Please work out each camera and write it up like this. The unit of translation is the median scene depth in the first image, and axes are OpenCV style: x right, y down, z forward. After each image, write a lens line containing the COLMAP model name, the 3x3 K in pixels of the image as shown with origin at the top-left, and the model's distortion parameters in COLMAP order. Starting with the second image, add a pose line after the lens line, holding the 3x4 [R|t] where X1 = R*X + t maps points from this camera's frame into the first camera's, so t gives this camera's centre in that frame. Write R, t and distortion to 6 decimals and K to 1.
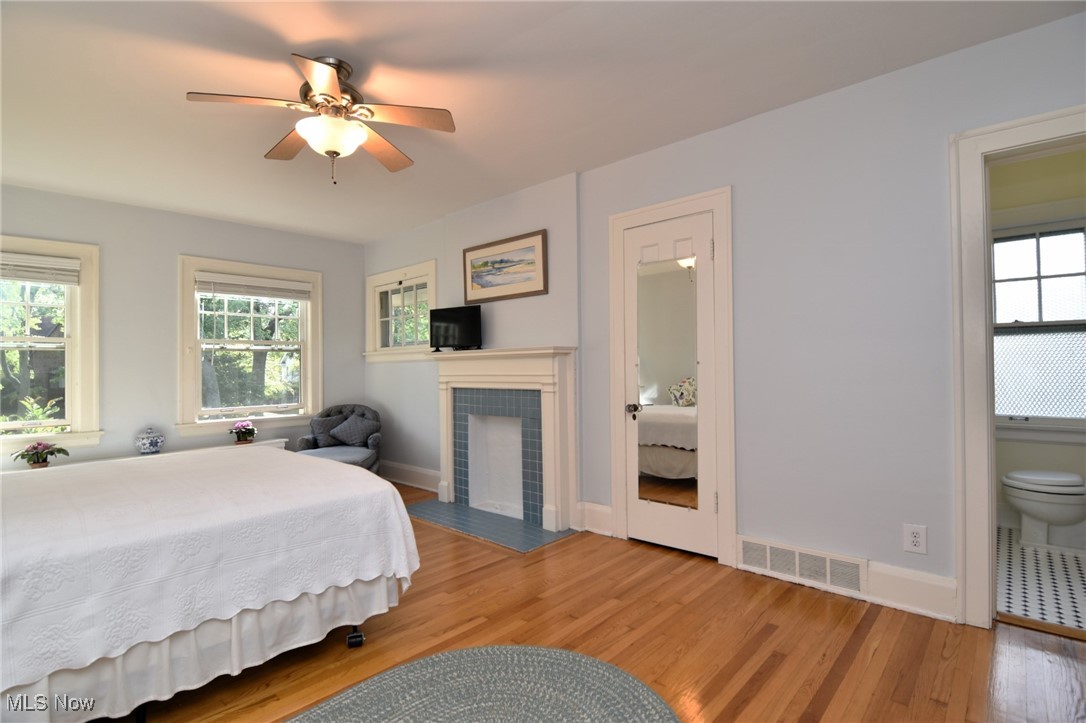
lens RADIAL K [[523.0, 0, 544.3], [0, 523.0, 366.4], [0, 0, 1]] dist [-0.001153, -0.000129]
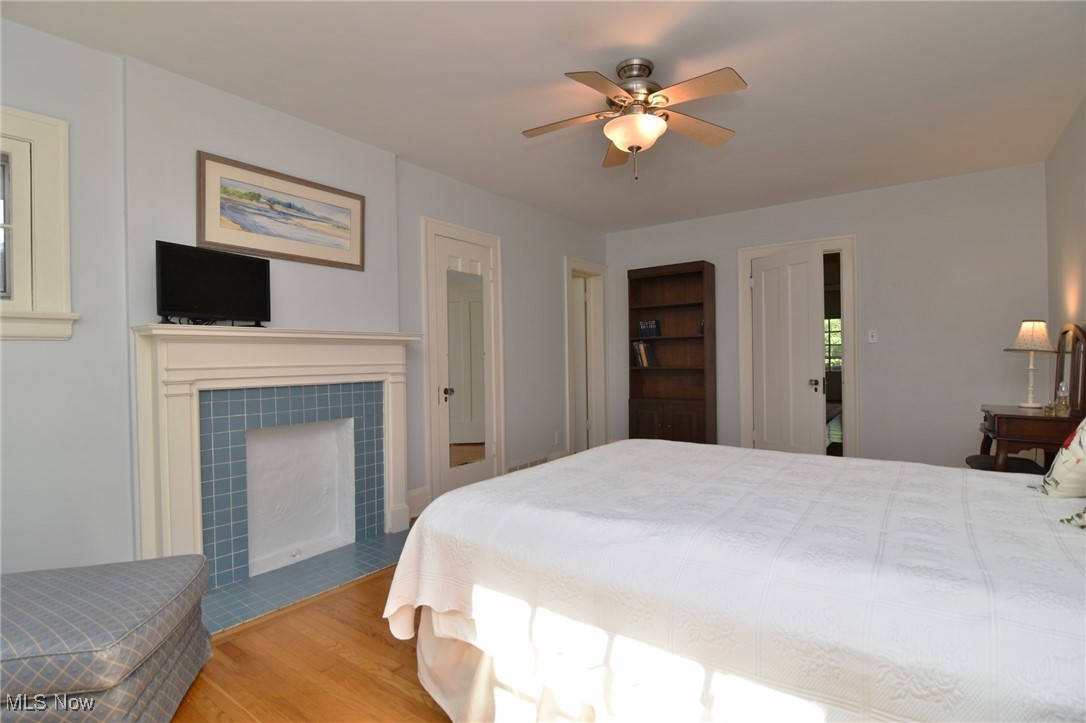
lens RADIAL K [[523.0, 0, 544.5], [0, 523.0, 357.8], [0, 0, 1]] dist [-0.001153, -0.000129]
pose [[-0.091137, 0.008167, 0.995805, -0.834894], [0.005173, 0.999957, -0.007727, 0.012873], [-0.995825, 0.004447, -0.091176, 0.736255]]
